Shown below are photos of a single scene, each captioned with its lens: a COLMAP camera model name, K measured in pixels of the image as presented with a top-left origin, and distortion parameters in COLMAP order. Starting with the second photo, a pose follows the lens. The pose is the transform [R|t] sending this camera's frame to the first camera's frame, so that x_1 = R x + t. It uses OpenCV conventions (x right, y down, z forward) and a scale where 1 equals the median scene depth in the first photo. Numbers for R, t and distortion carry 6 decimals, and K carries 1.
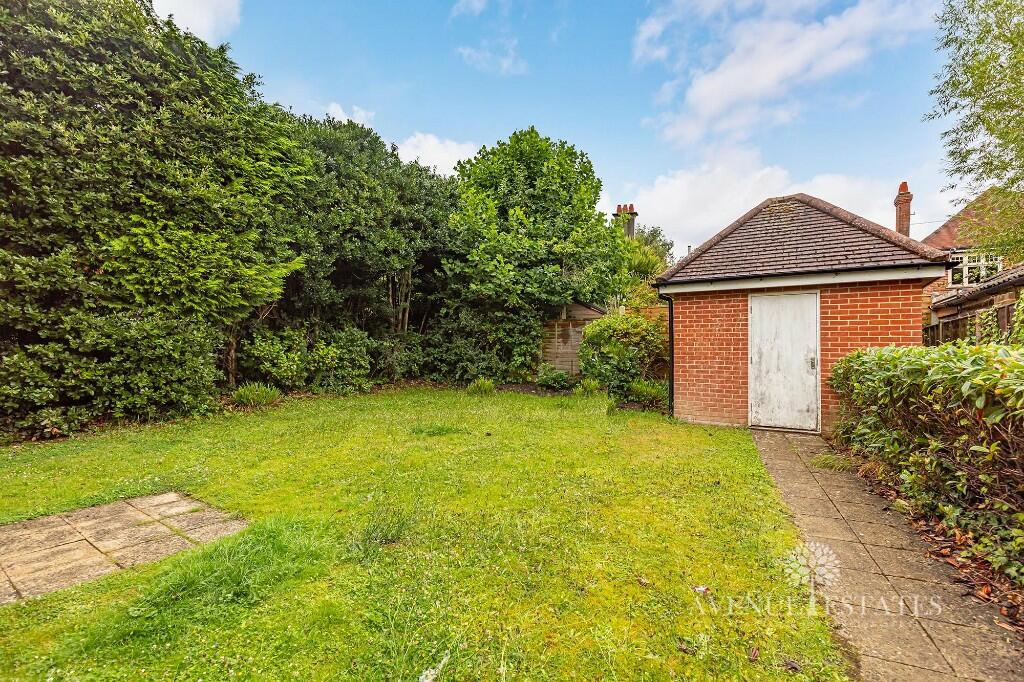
lens RADIAL K [[463.9, 0, 511.5], [0, 463.9, 340.2], [0, 0, 1]] dist [0.000686, 0.000579]
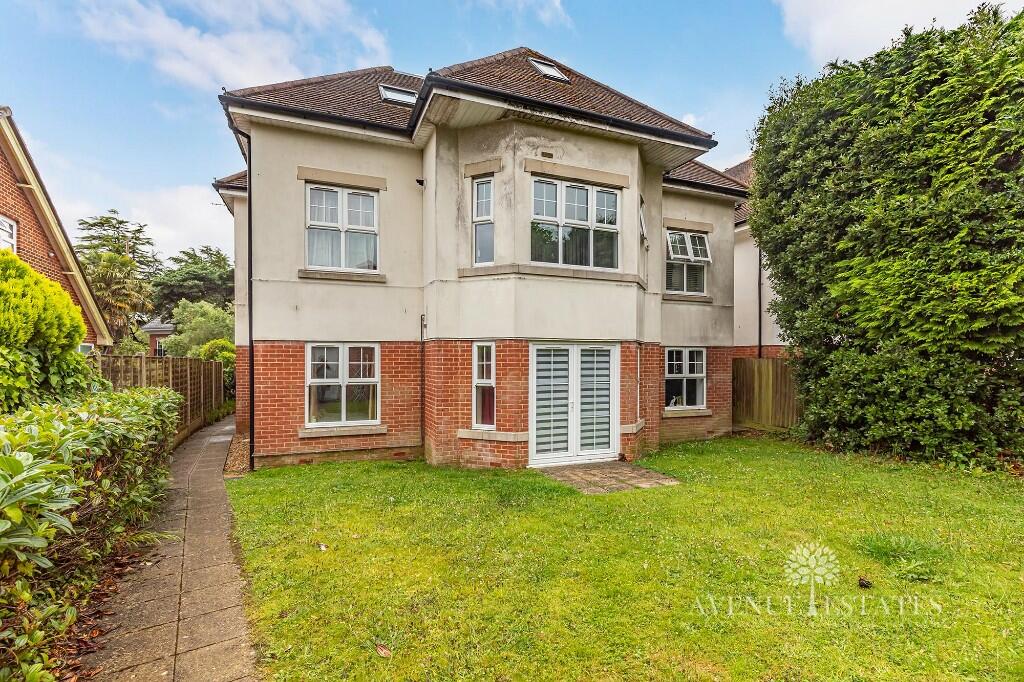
lens RADIAL K [[463.9, 0, 498.1], [0, 463.9, 367.9], [0, 0, 1]] dist [0.000686, 0.000579]
pose [[-0.527731, 0.002763, -0.849407, 0.928159], [0.001437, 0.999996, 0.002360, -0.034983], [0.849410, 0.000025, -0.527733, 1.527073]]
